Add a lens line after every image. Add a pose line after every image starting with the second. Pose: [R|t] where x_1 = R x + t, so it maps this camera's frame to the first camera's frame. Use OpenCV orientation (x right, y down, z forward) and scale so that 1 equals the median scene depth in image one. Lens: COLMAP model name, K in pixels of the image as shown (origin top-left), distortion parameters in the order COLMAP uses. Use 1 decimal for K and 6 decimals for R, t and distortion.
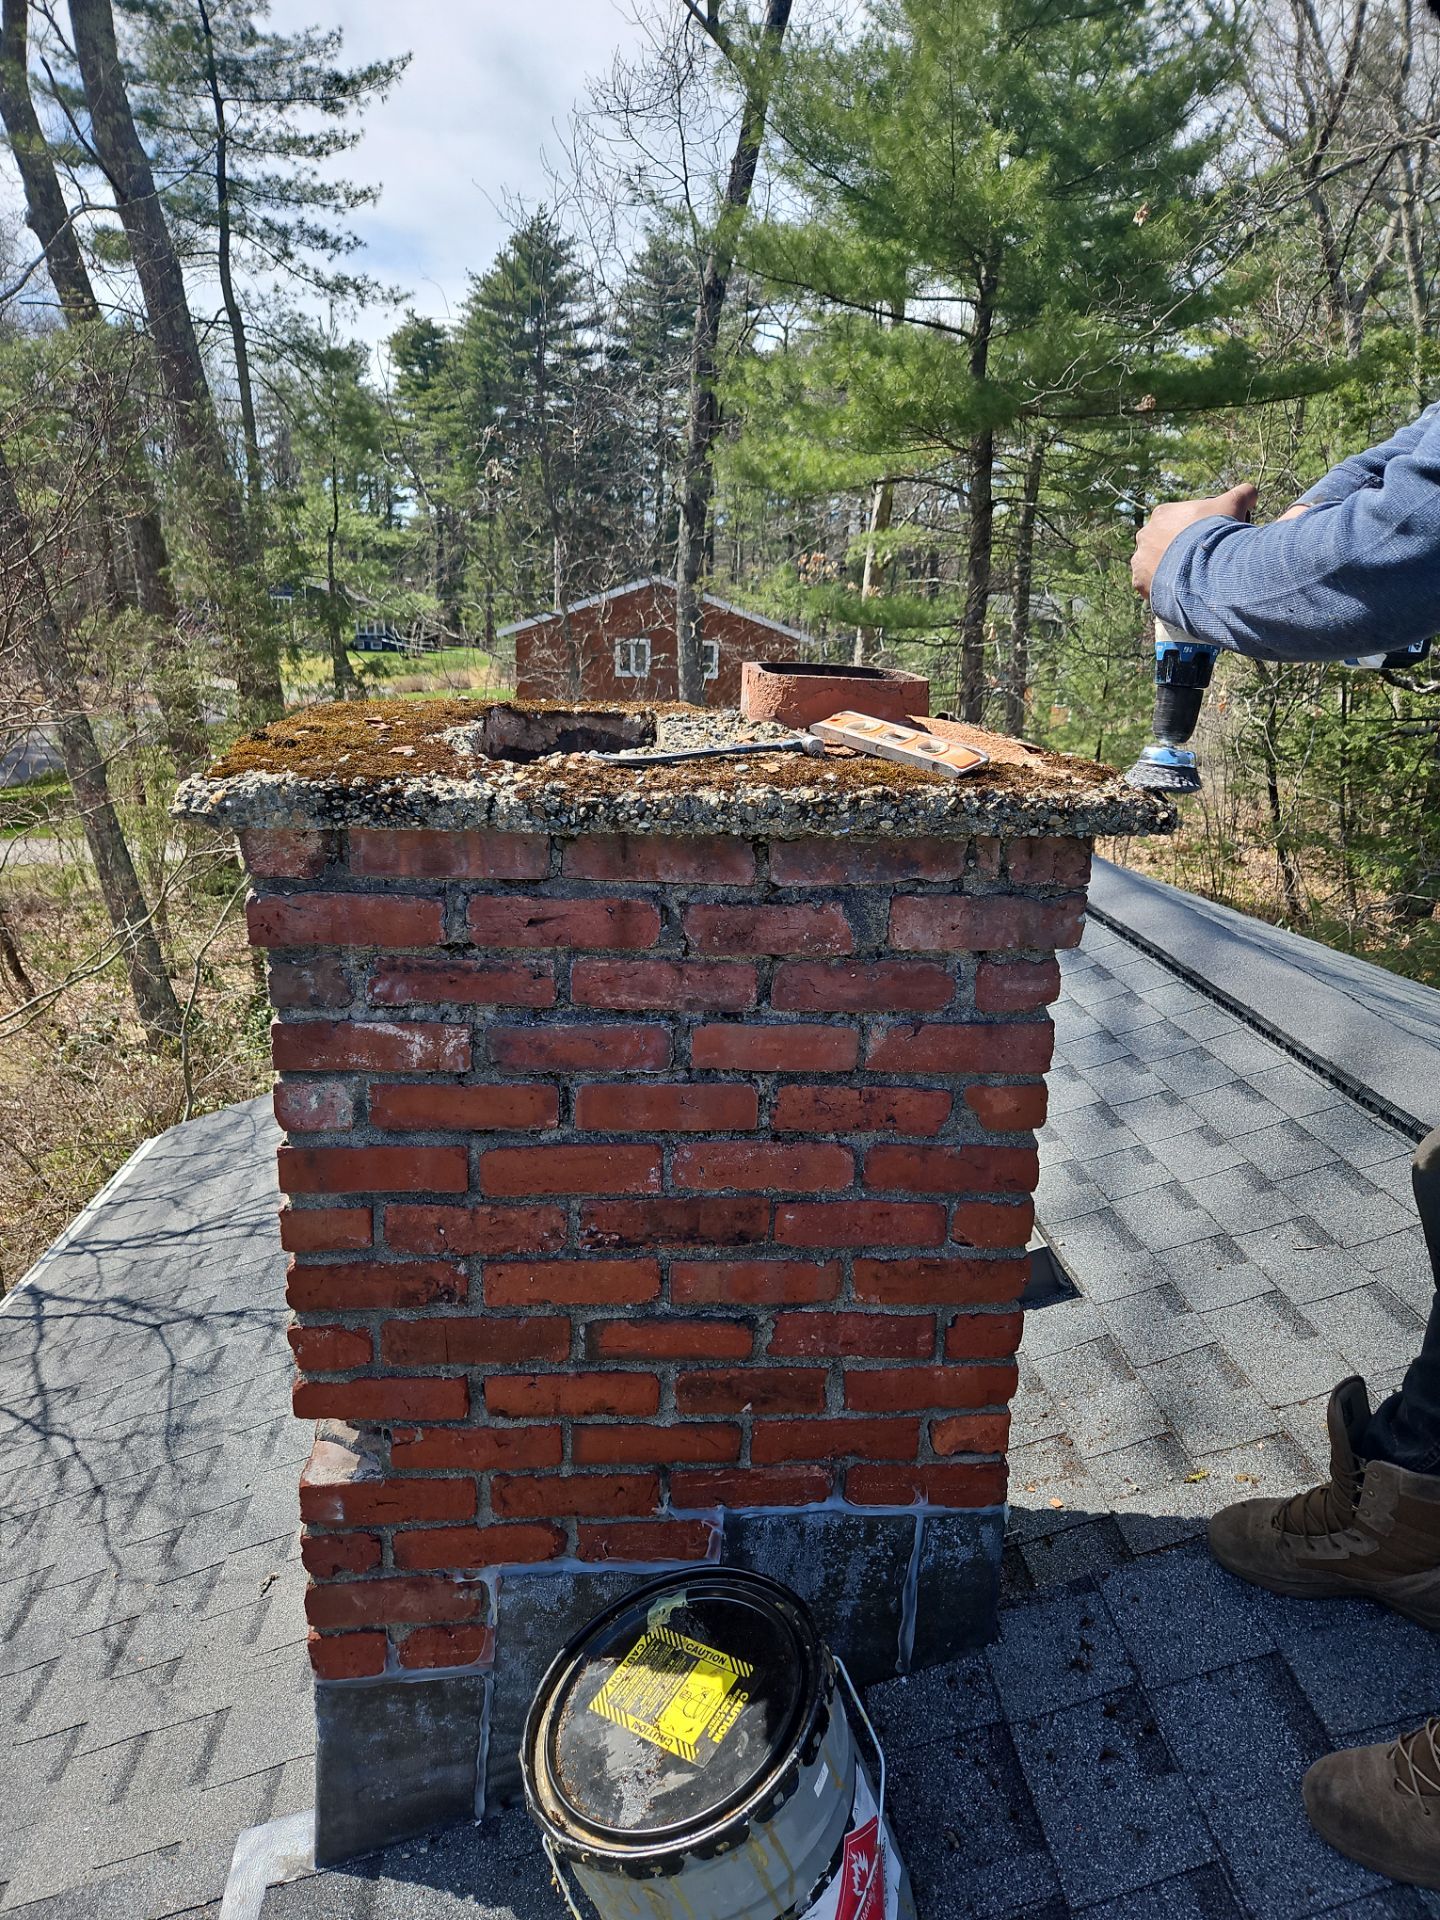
lens RADIAL K [[1292.0, 0, 703.6], [0, 1292.0, 935.1], [0, 0, 1]] dist [0.051465, -0.048795]
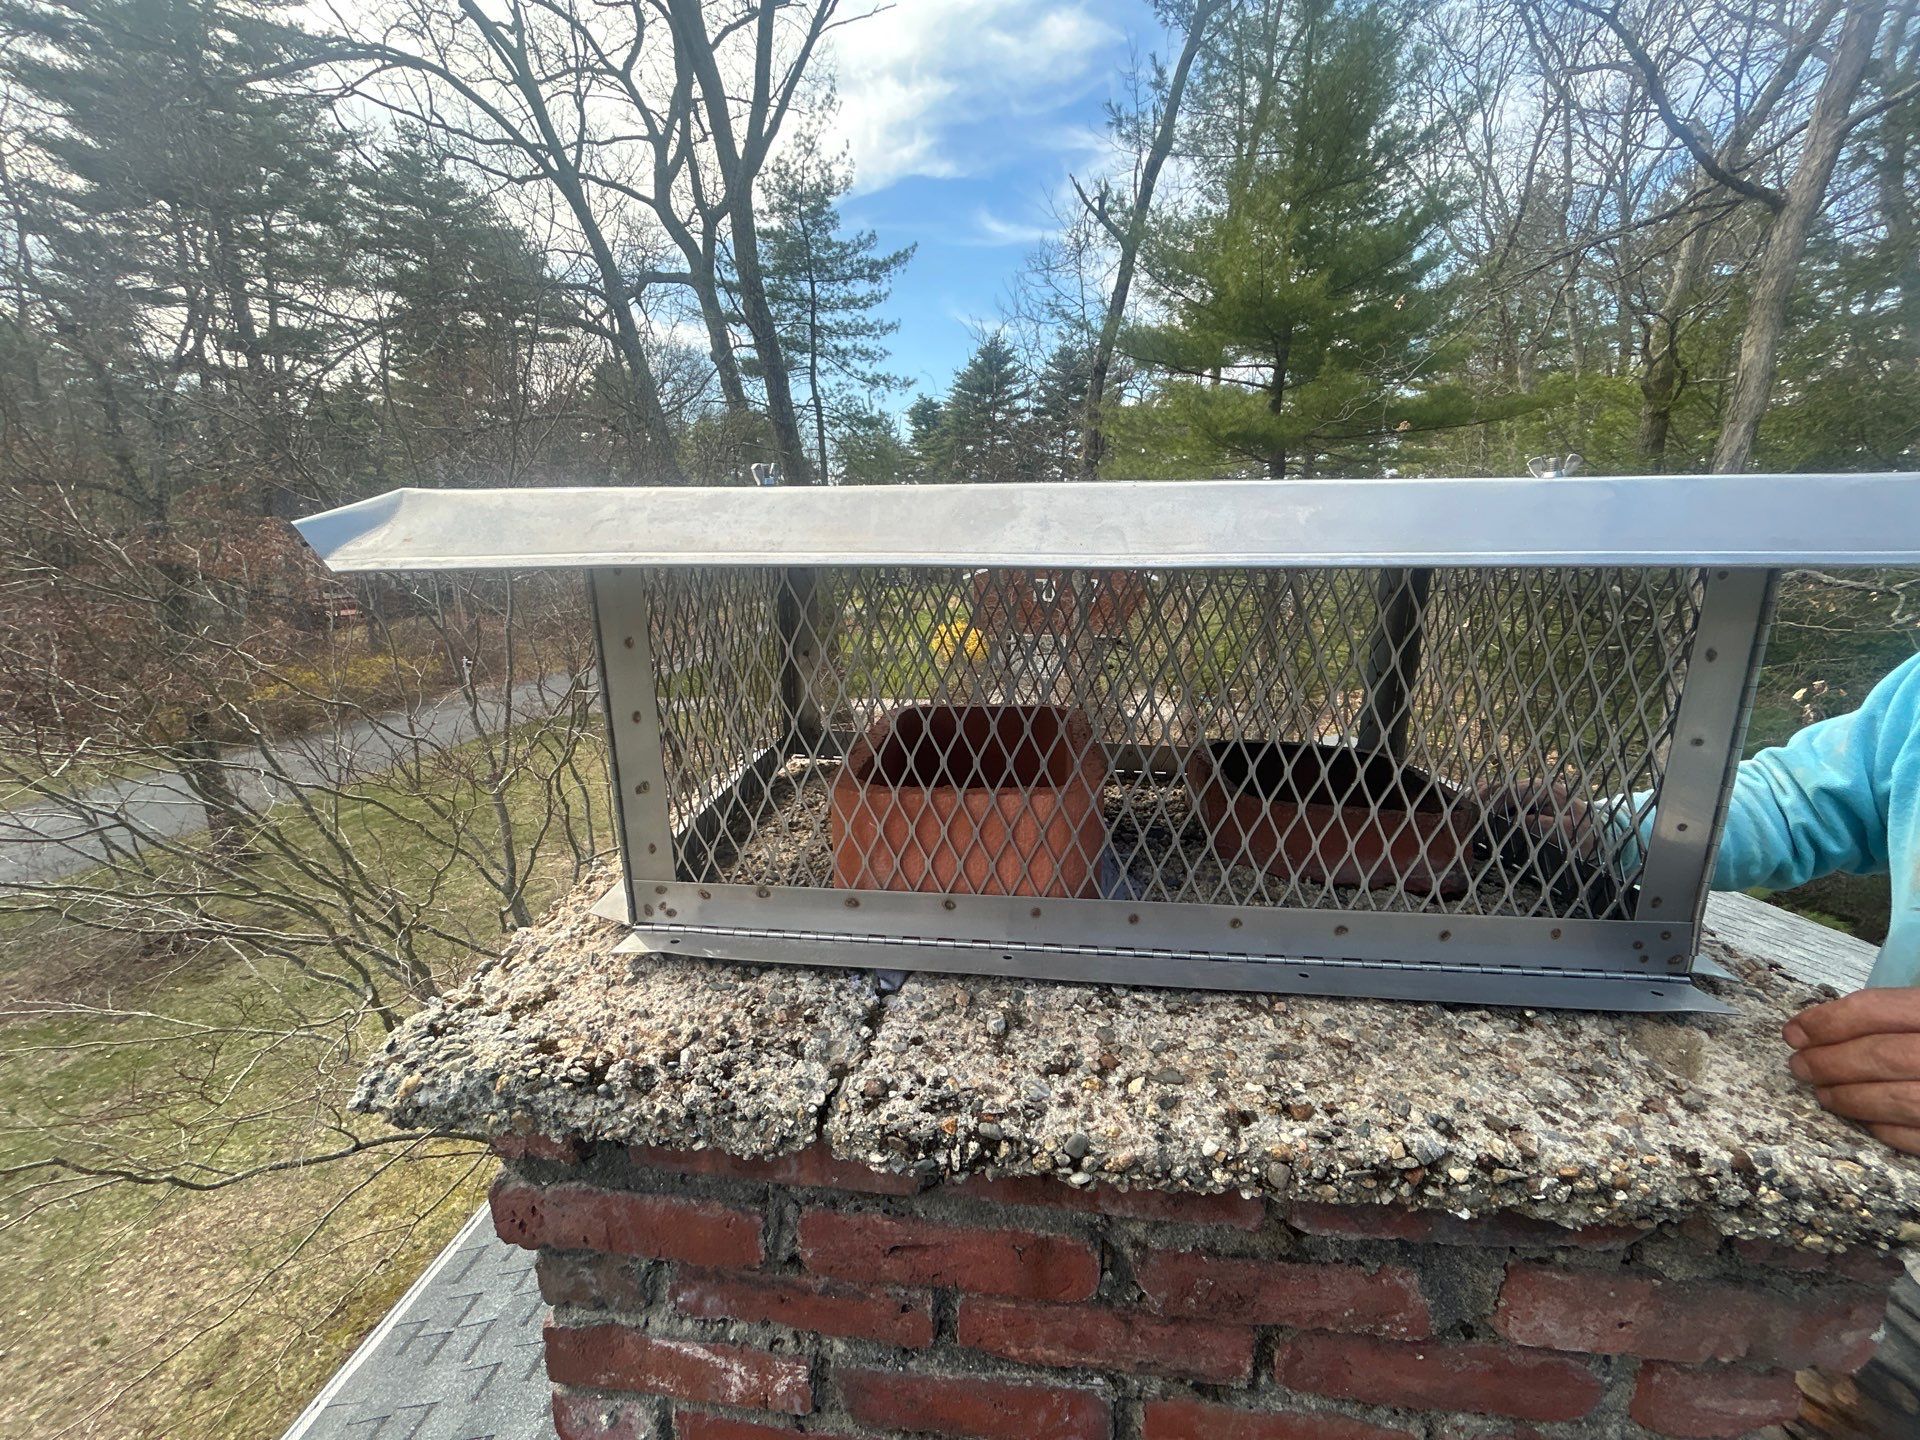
lens RADIAL K [[770.9, 0, 953.2], [0, 770.9, 720.9], [0, 0, 1]] dist [-0.009101, 0.001701]
pose [[0.985521, 0.015601, -0.168833, -0.037891], [-0.022160, 0.999068, -0.037037, -0.215863], [0.168098, 0.040242, 0.984949, 0.519017]]
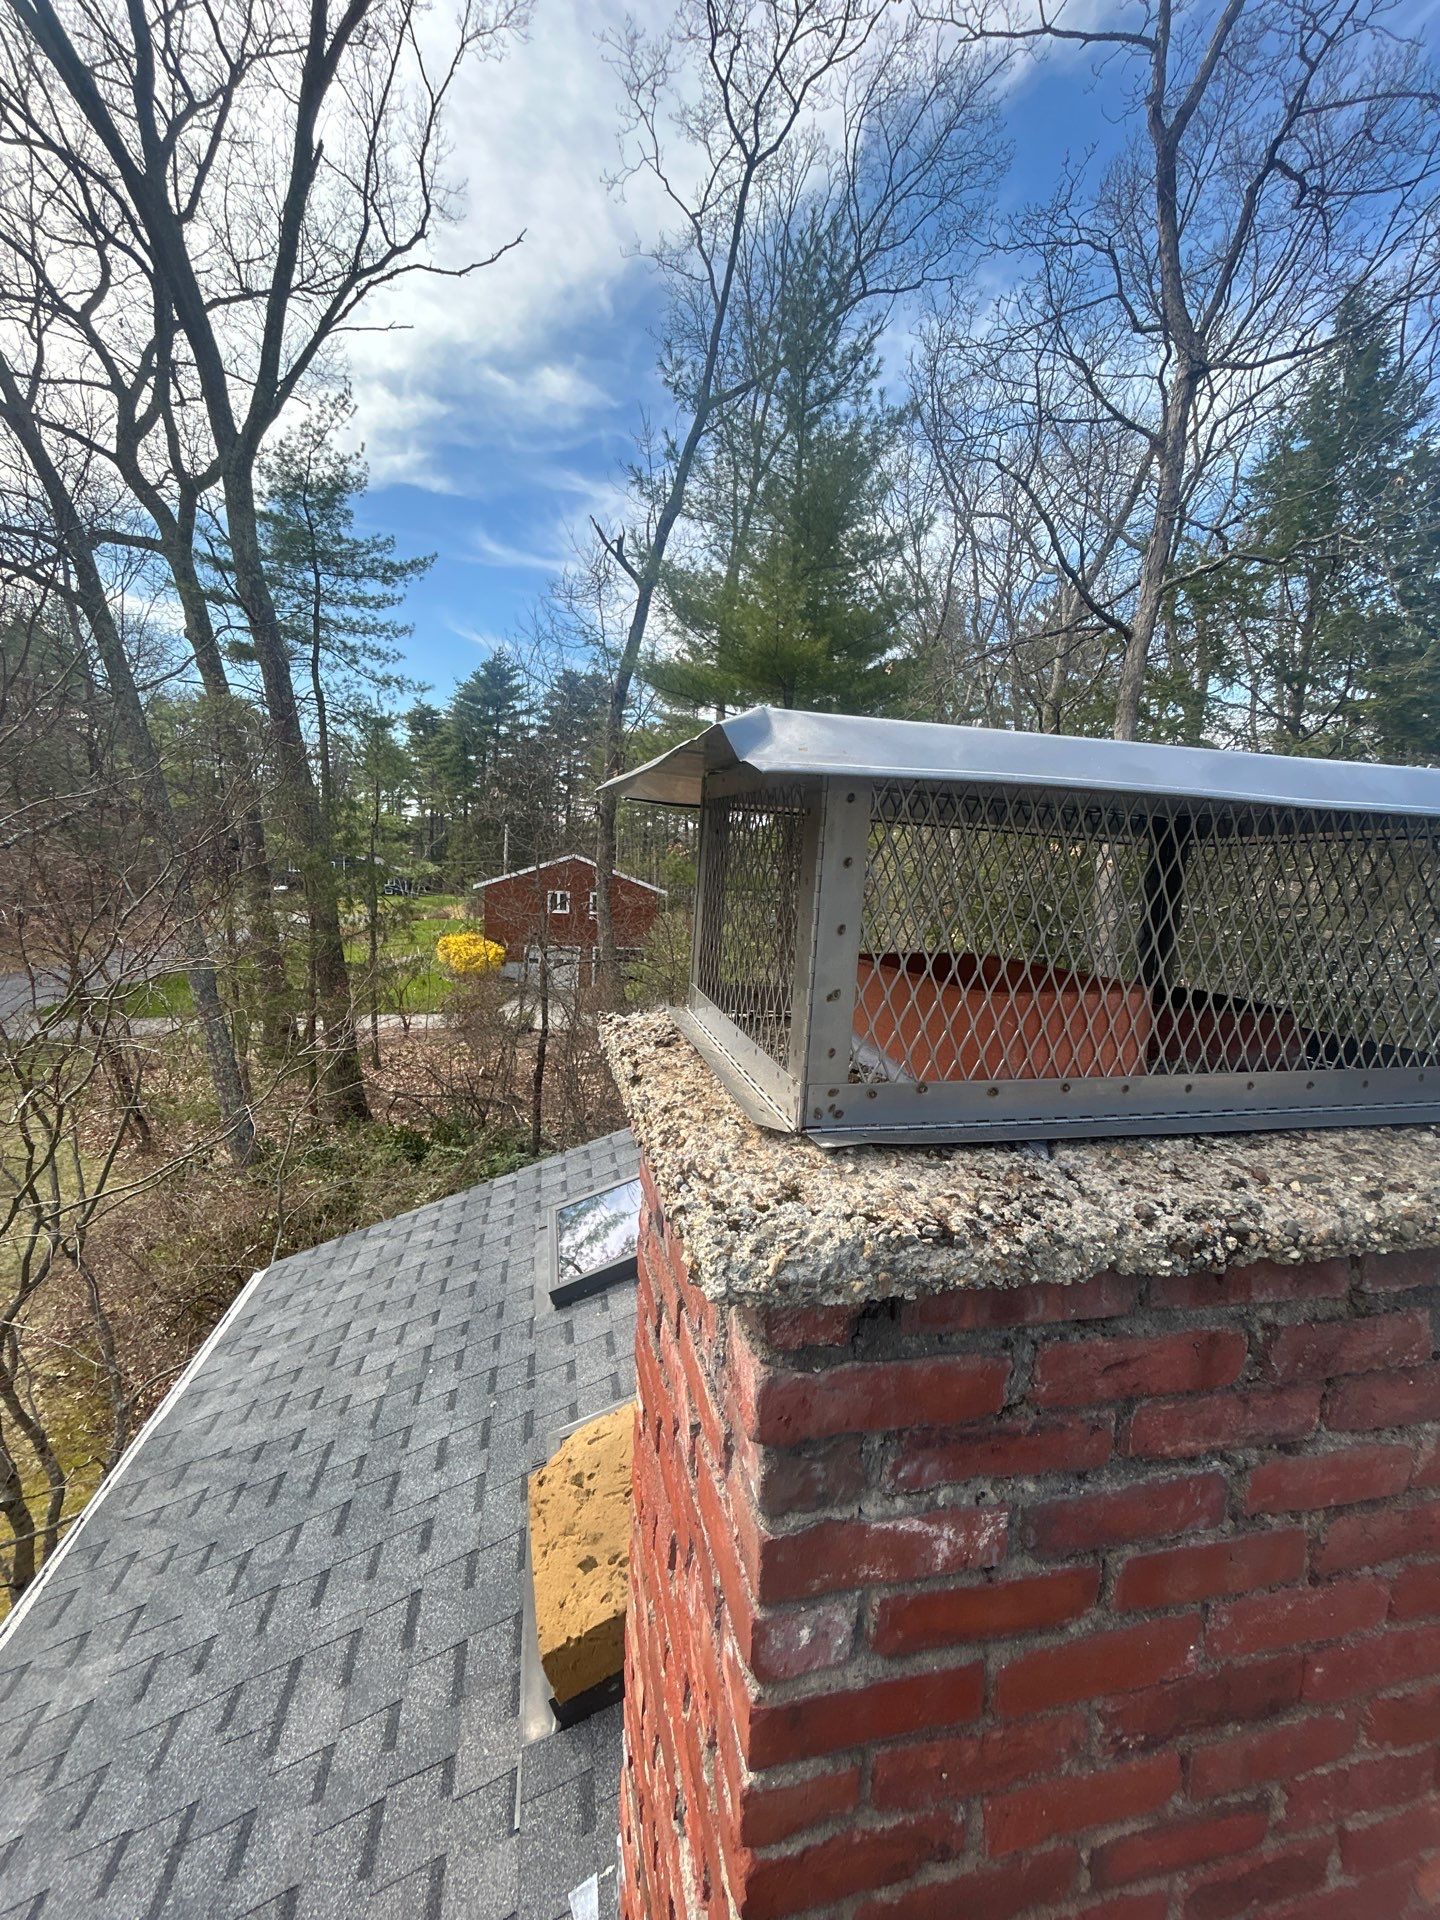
lens RADIAL K [[764.8, 0, 710.6], [0, 764.8, 952.1], [0, 0, 1]] dist [0.001954, 0.000332]
pose [[0.987104, 0.000888, 0.160079, -0.365084], [0.021952, 0.989787, -0.140857, -0.163681], [-0.158569, 0.142554, 0.977003, 0.468169]]
